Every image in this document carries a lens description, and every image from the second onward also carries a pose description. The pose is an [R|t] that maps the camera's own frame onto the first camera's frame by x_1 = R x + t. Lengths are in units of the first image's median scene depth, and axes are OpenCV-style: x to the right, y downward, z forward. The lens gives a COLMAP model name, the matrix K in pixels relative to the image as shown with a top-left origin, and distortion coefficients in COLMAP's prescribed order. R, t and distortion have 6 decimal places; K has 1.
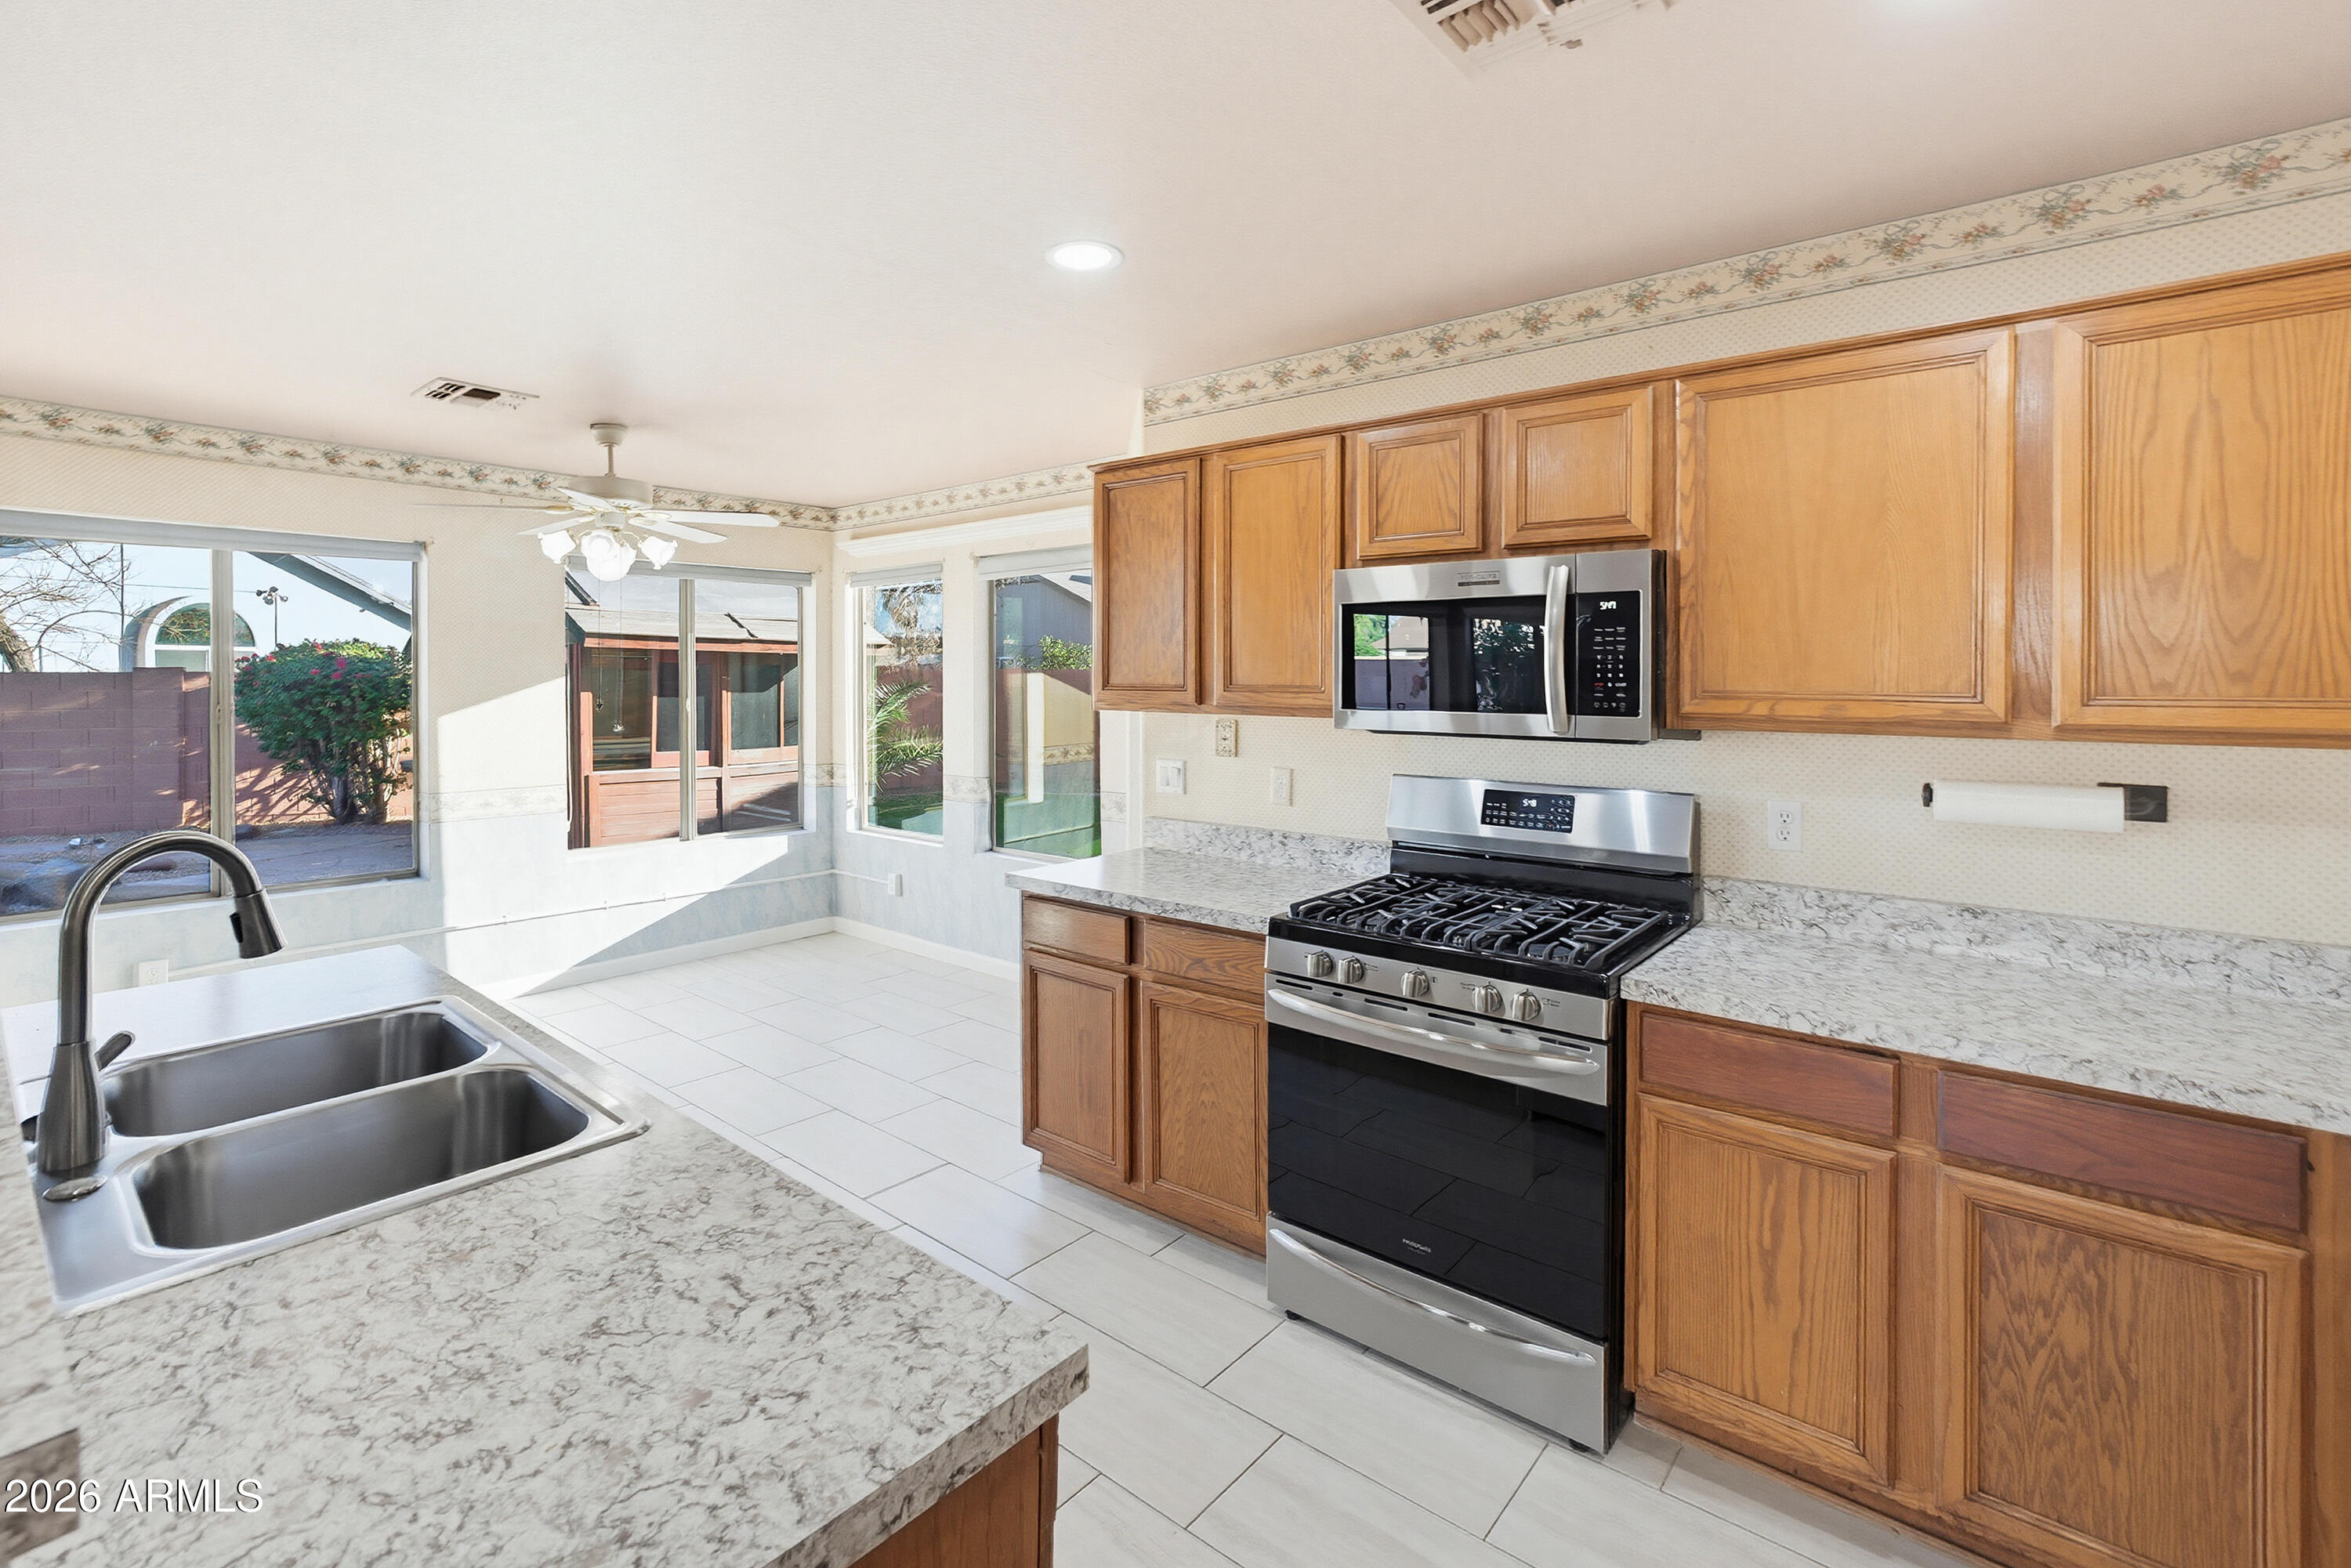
lens RADIAL K [[1056.9, 0, 1154.8], [0, 1056.9, 681.8], [0, 0, 1]] dist [-0.026433, 0.008299]
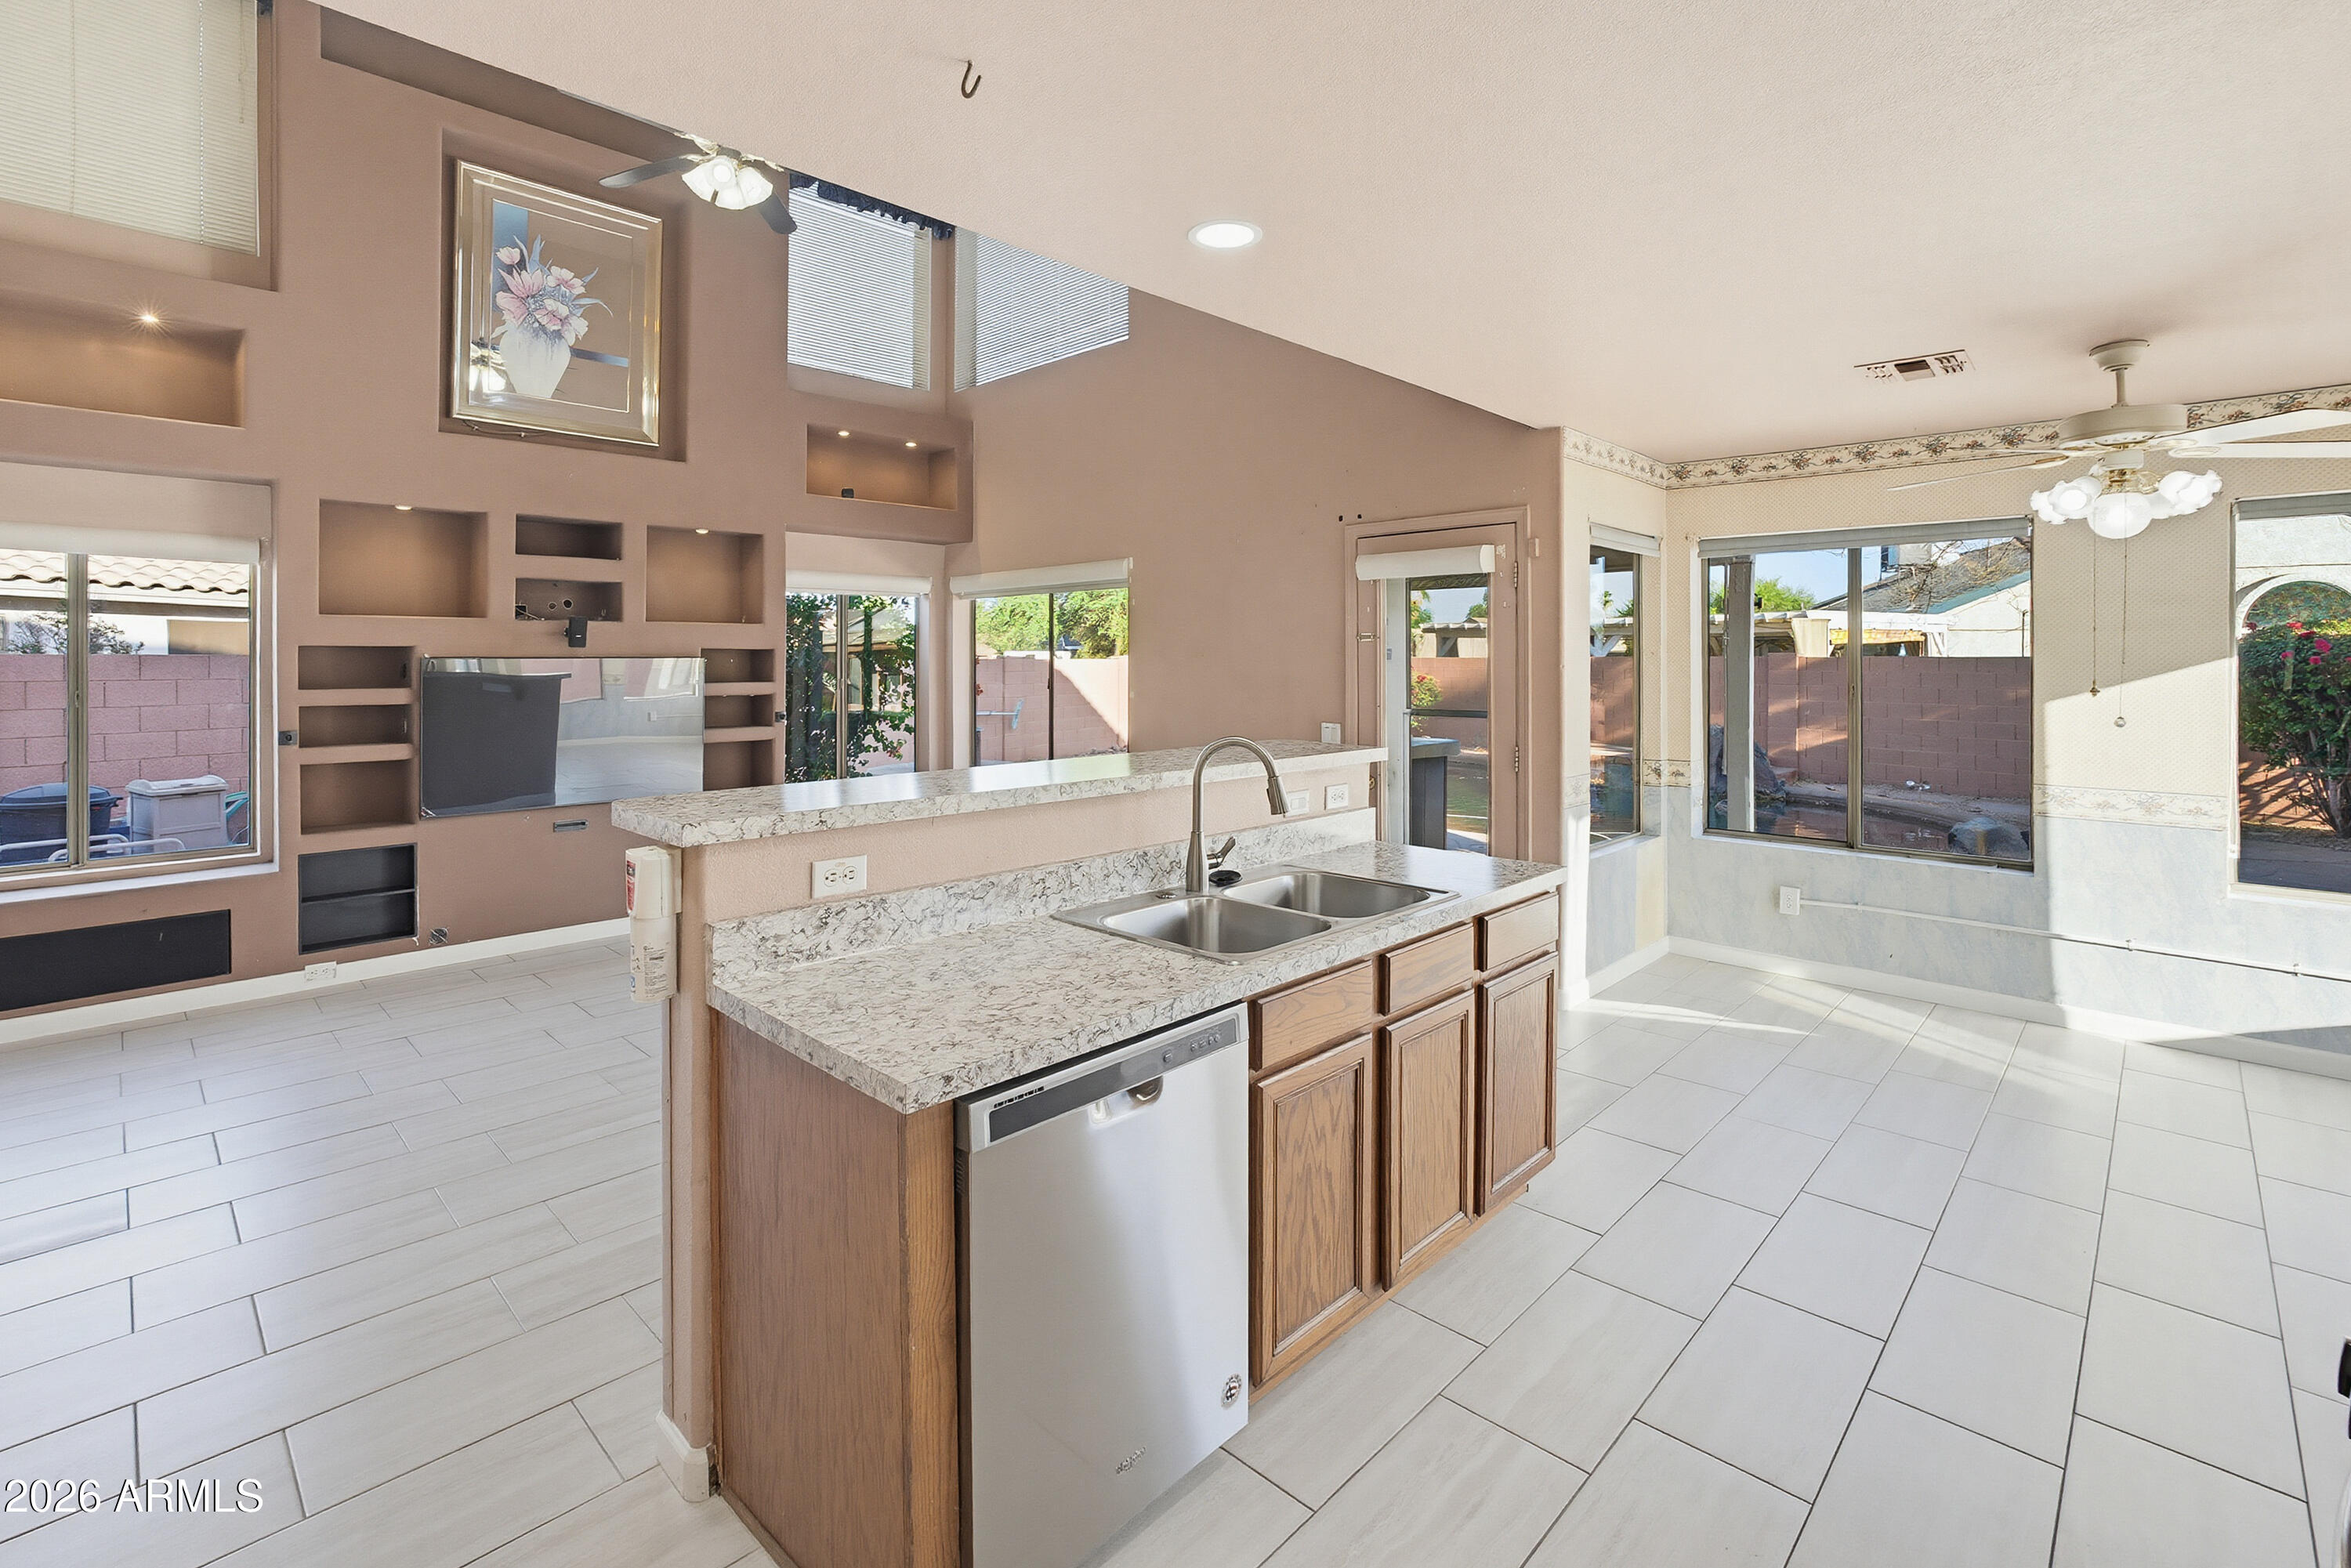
lens RADIAL K [[1056.9, 0, 1169.9], [0, 1056.9, 668.7], [0, 0, 1]] dist [-0.026433, 0.008299]
pose [[-0.064677, 0.003817, -0.997899, 0.283722], [-0.003863, 0.999984, 0.004075, 0.003520], [0.997899, 0.004118, -0.064661, 0.292031]]
